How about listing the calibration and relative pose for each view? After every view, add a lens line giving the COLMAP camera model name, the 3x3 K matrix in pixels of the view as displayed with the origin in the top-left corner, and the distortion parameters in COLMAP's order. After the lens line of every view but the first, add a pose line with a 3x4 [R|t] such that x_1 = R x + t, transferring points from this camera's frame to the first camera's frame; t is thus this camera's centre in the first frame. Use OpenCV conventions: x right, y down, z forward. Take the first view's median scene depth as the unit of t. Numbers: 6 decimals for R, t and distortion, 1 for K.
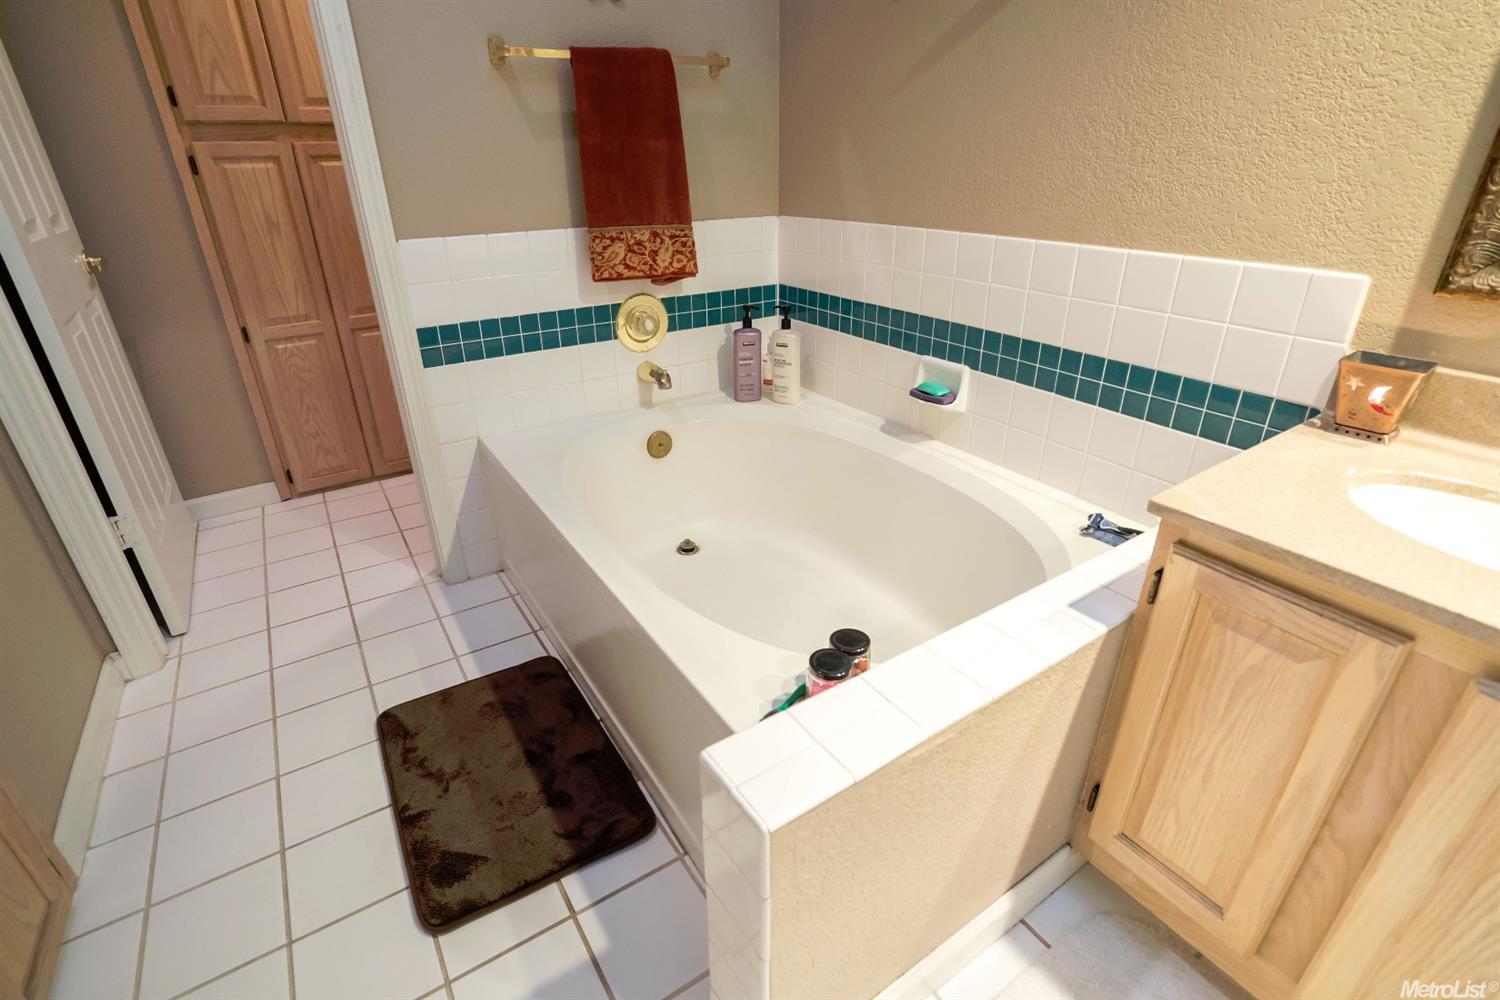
lens RADIAL K [[712.3, 0, 754.1], [0, 712.3, 495.2], [0, 0, 1]] dist [-0.066060, 0.027519]
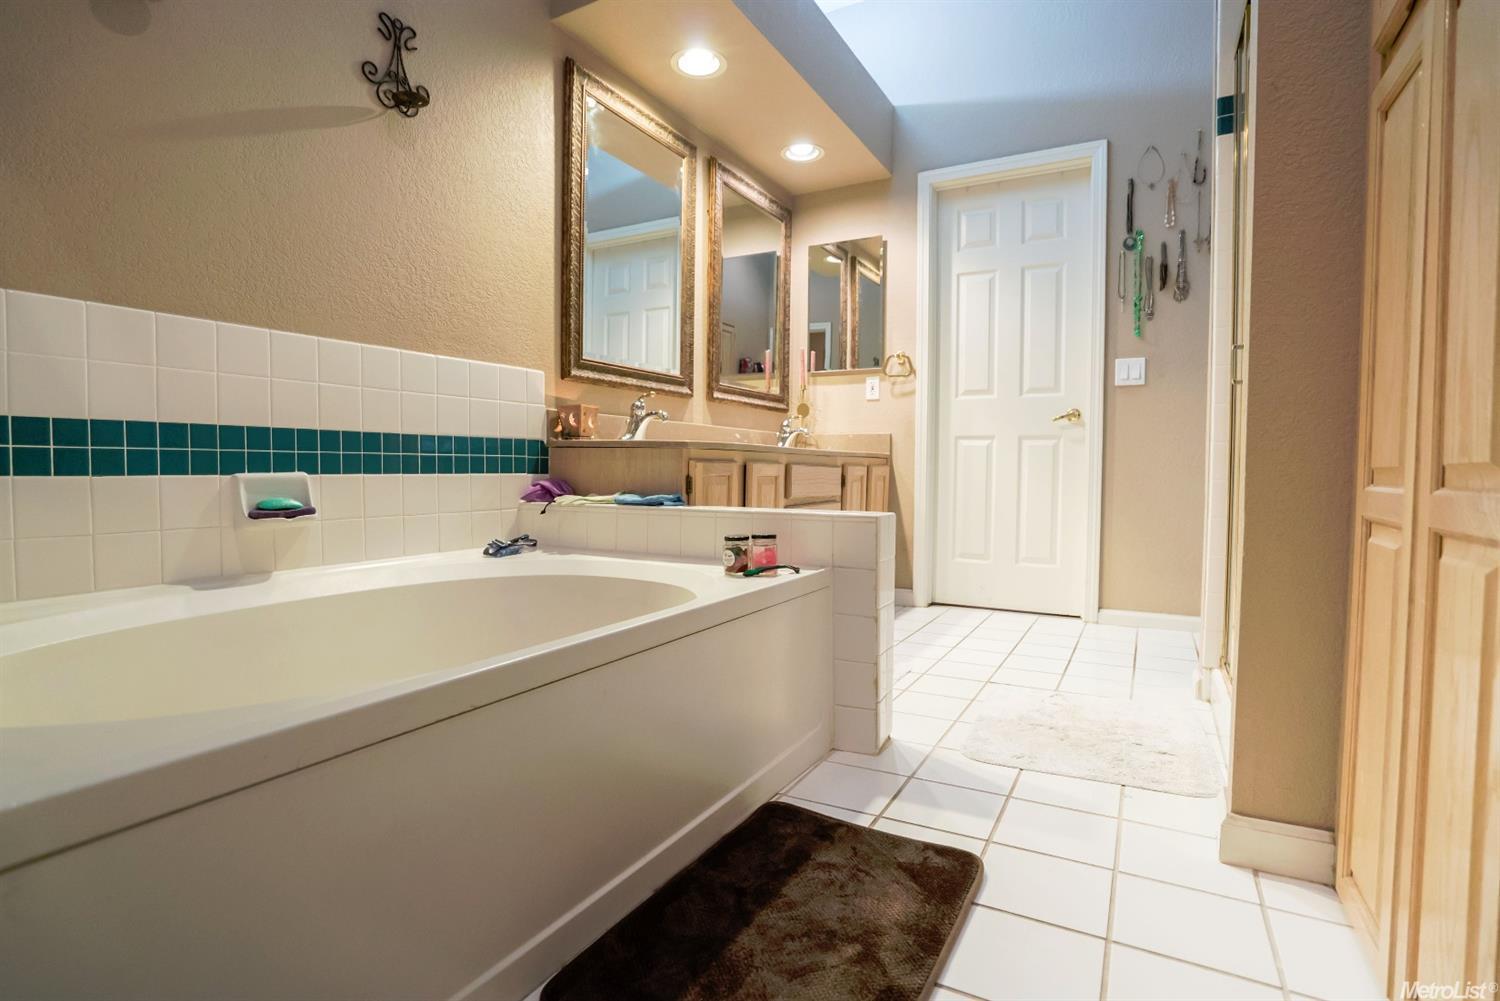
lens RADIAL K [[712.3, 0, 754.1], [0, 712.3, 495.7], [0, 0, 1]] dist [-0.066060, 0.027519]
pose [[-0.454491, -0.024268, 0.890421, -0.679574], [0.389495, 0.893584, 0.223161, -0.114554], [-0.801082, 0.448239, -0.396673, 0.800506]]
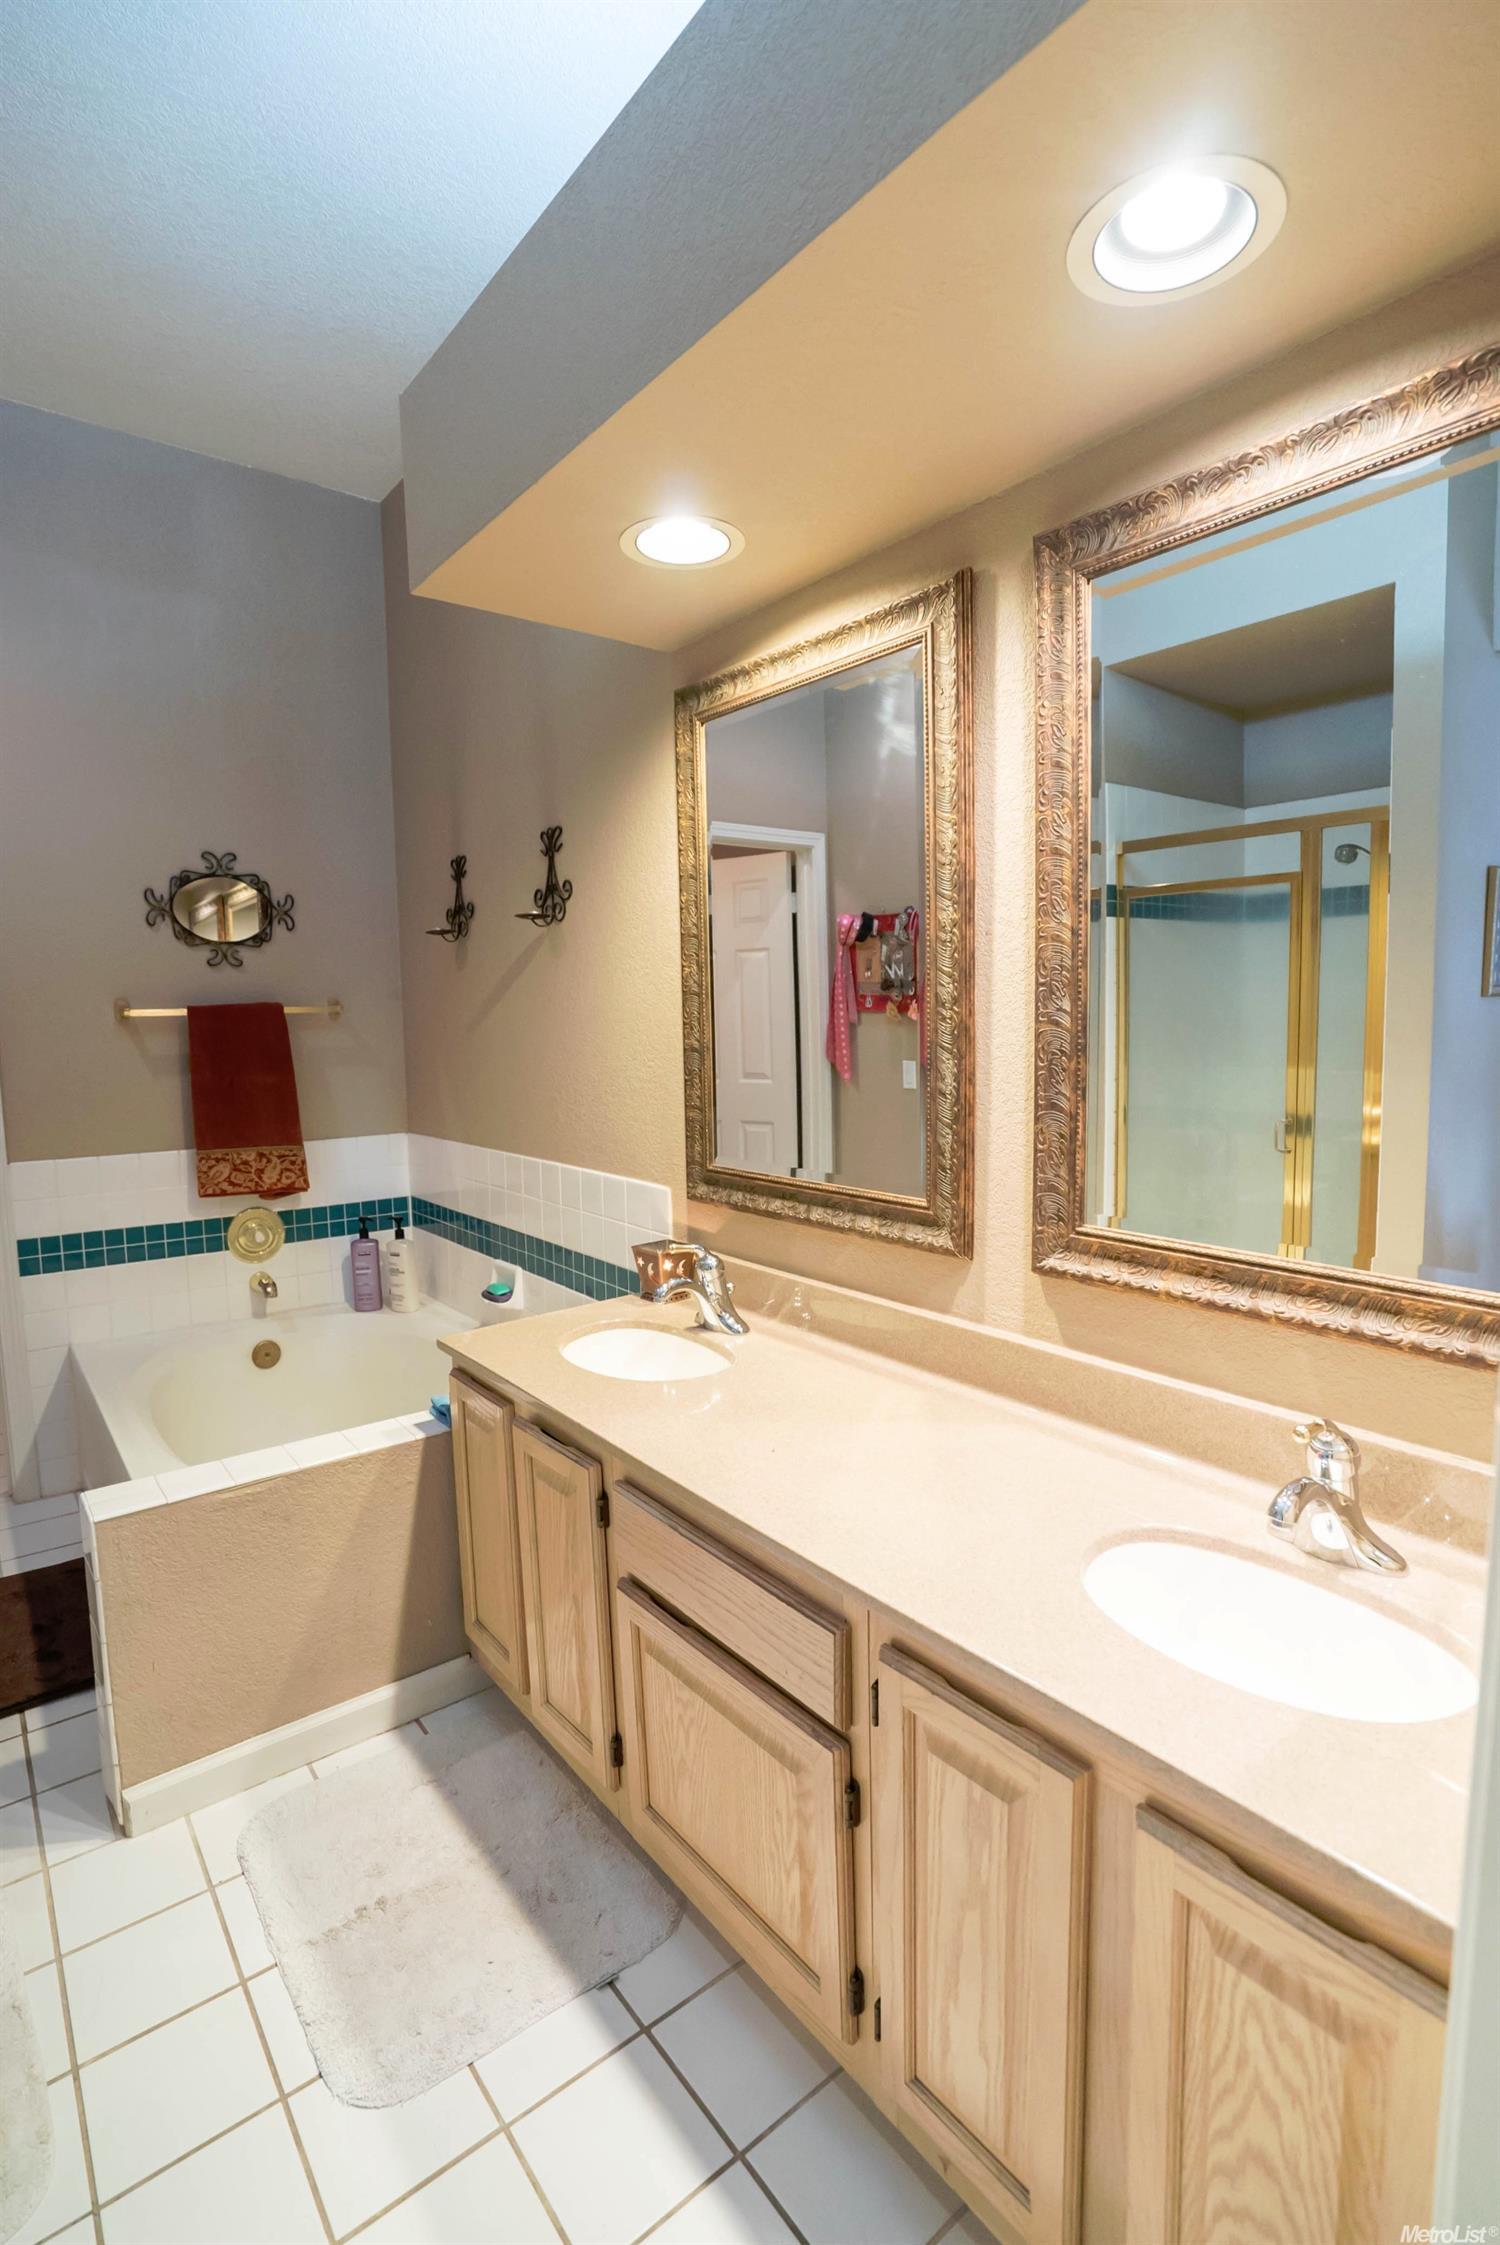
lens RADIAL K [[1066.1, 0, 750.0], [0, 1066.1, 1122.5], [0, 0, 1]] dist [-0.066060, 0.027519]
pose [[0.996368, -0.010418, 0.084510, 0.468120], [0.038433, 0.940660, -0.337166, 0.160446], [-0.075983, 0.339189, 0.937644, -0.596873]]
